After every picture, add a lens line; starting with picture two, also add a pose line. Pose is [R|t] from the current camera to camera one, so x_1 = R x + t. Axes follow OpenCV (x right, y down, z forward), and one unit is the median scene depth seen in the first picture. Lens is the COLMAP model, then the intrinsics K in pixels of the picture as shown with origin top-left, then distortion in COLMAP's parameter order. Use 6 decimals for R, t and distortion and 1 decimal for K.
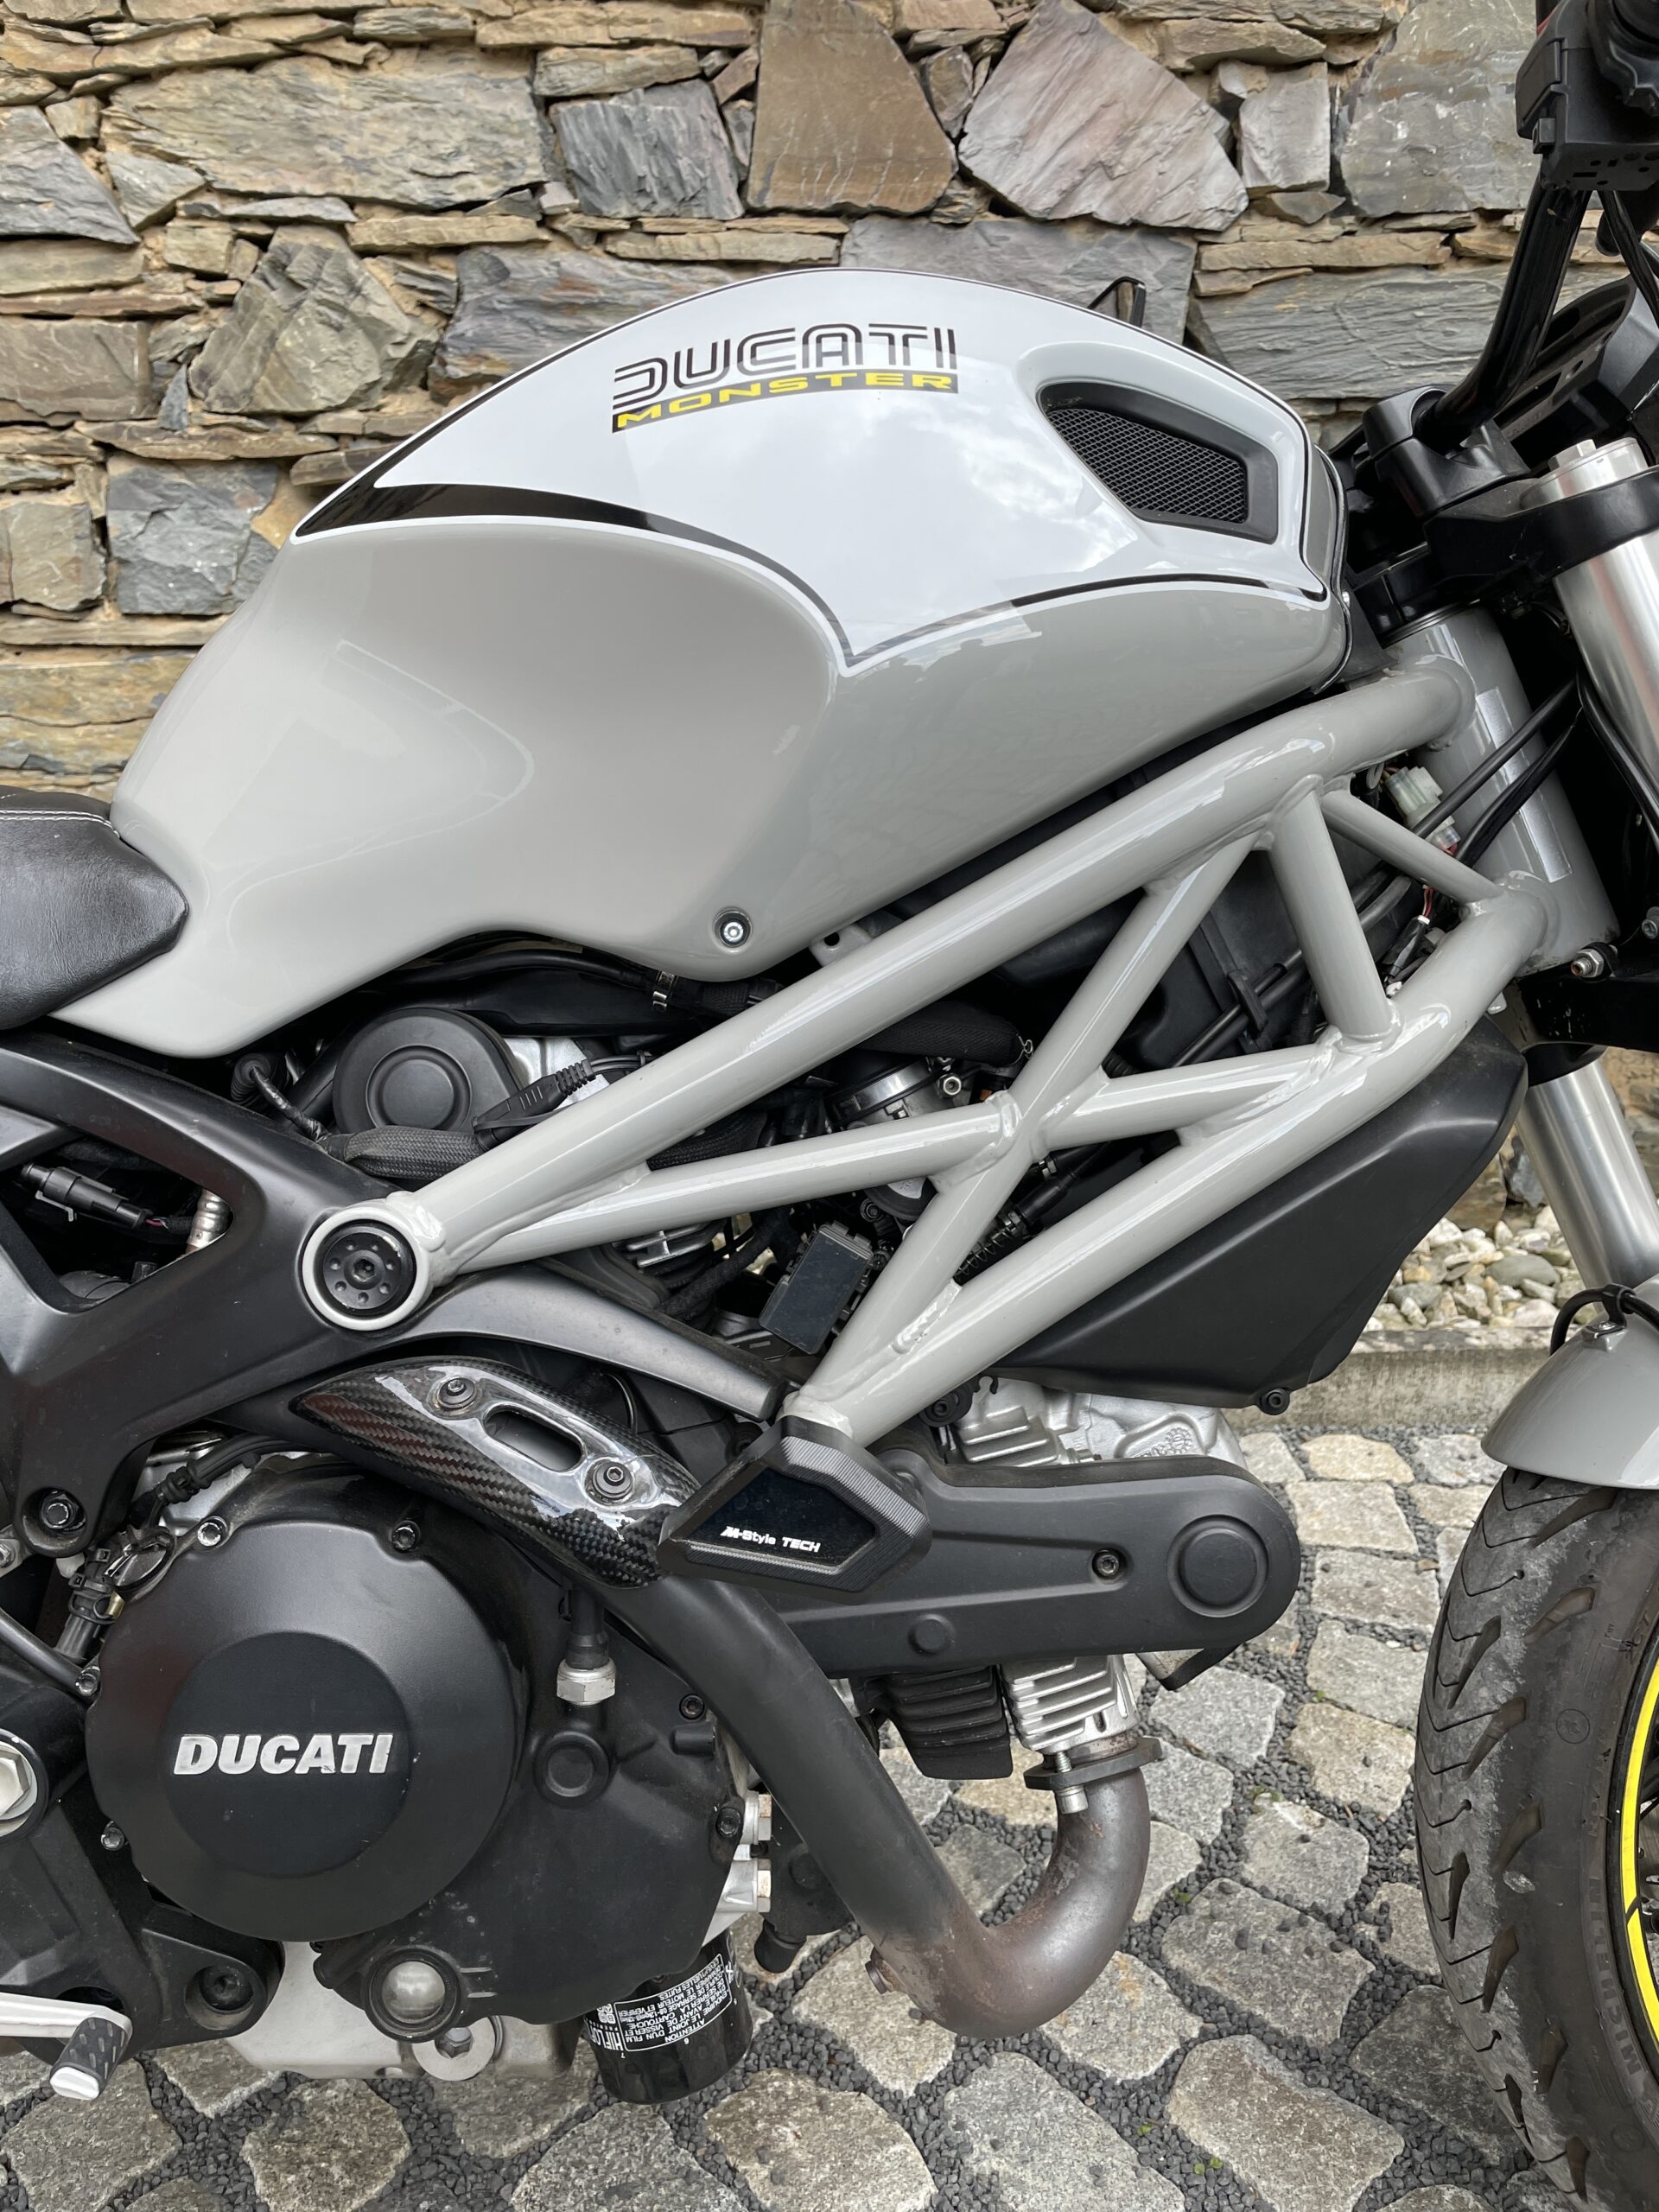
lens RADIAL K [[1686.8, 0, 817.8], [0, 1686.8, 1101.7], [0, 0, 1]] dist [0.088714, -0.125989]
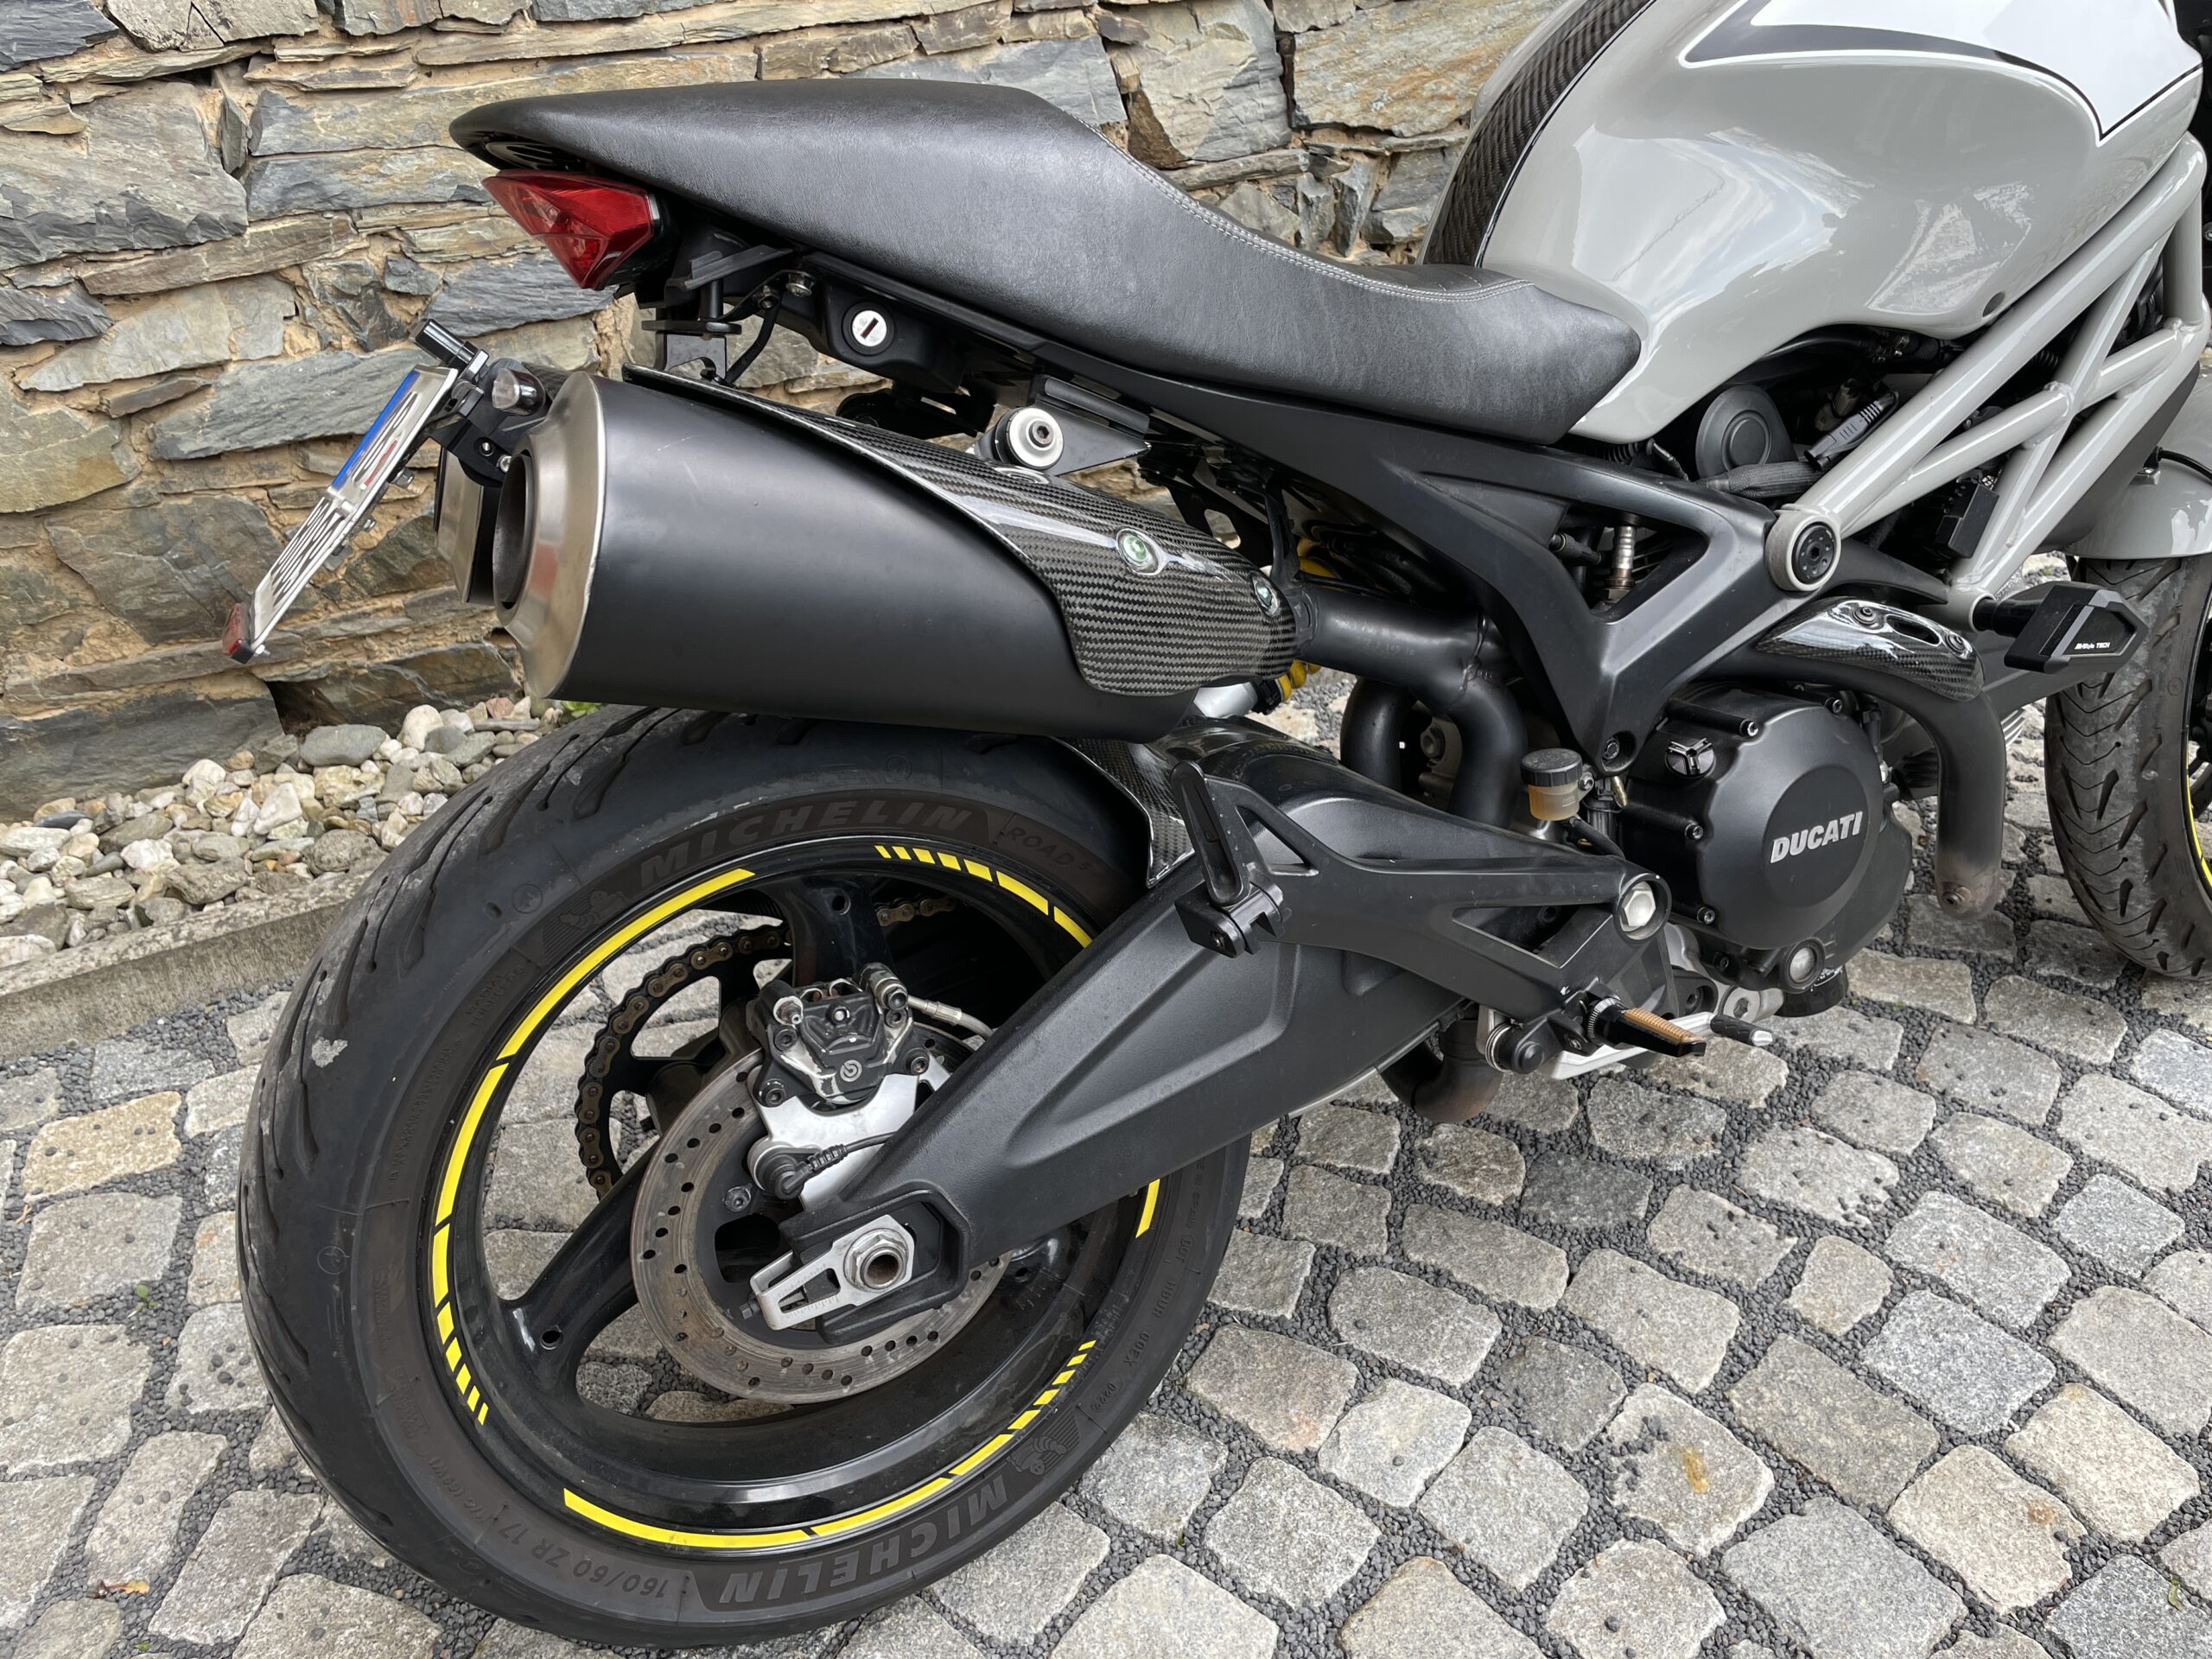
lens RADIAL K [[1686.8, 0, 1131.8], [0, 1686.8, 832.6], [0, 0, 1]] dist [0.088714, -0.125989]
pose [[0.891307, -0.247461, 0.379913, -0.631596], [0.142649, 0.948423, 0.283100, -0.083704], [-0.430375, -0.198135, 0.880636, -0.088266]]
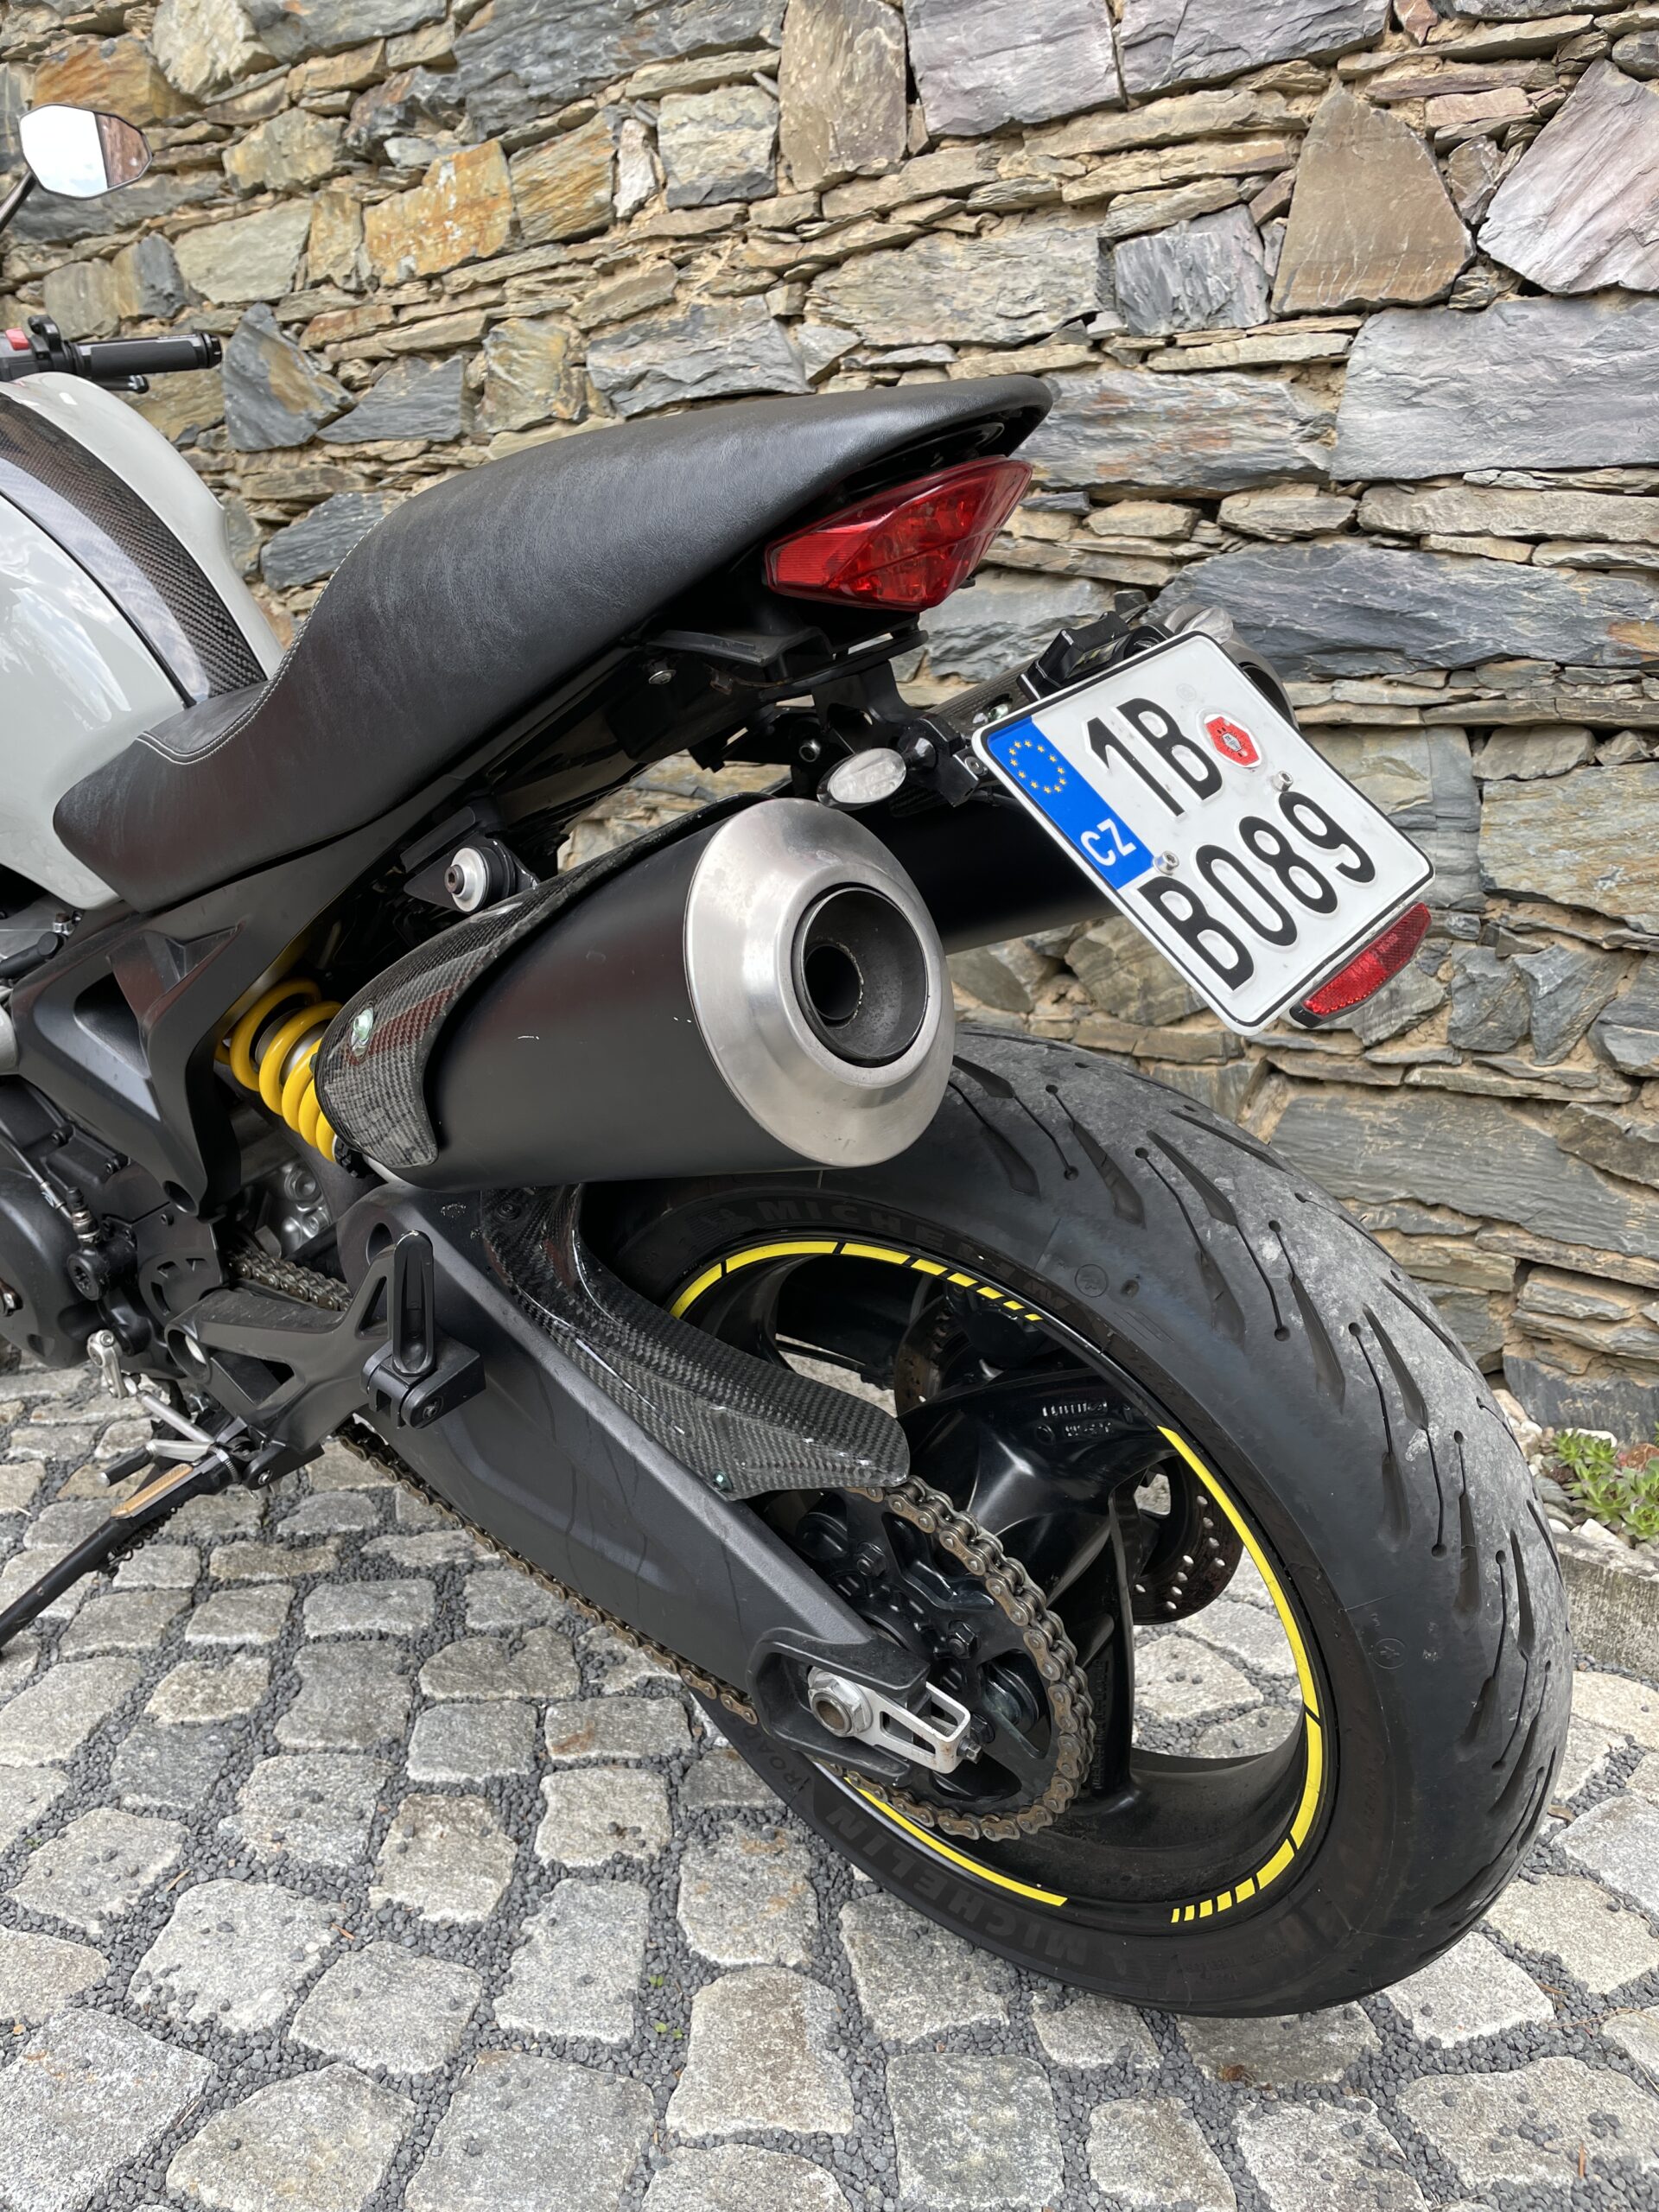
lens RADIAL K [[1686.8, 0, 813.6], [0, 1686.8, 1111.3], [0, 0, 1]] dist [0.088714, -0.125989]
pose [[0.766401, 0.180632, -0.616442, 0.490980], [-0.247399, 0.968623, -0.023753, 0.051091], [0.592809, 0.170711, 0.787042, 0.083928]]
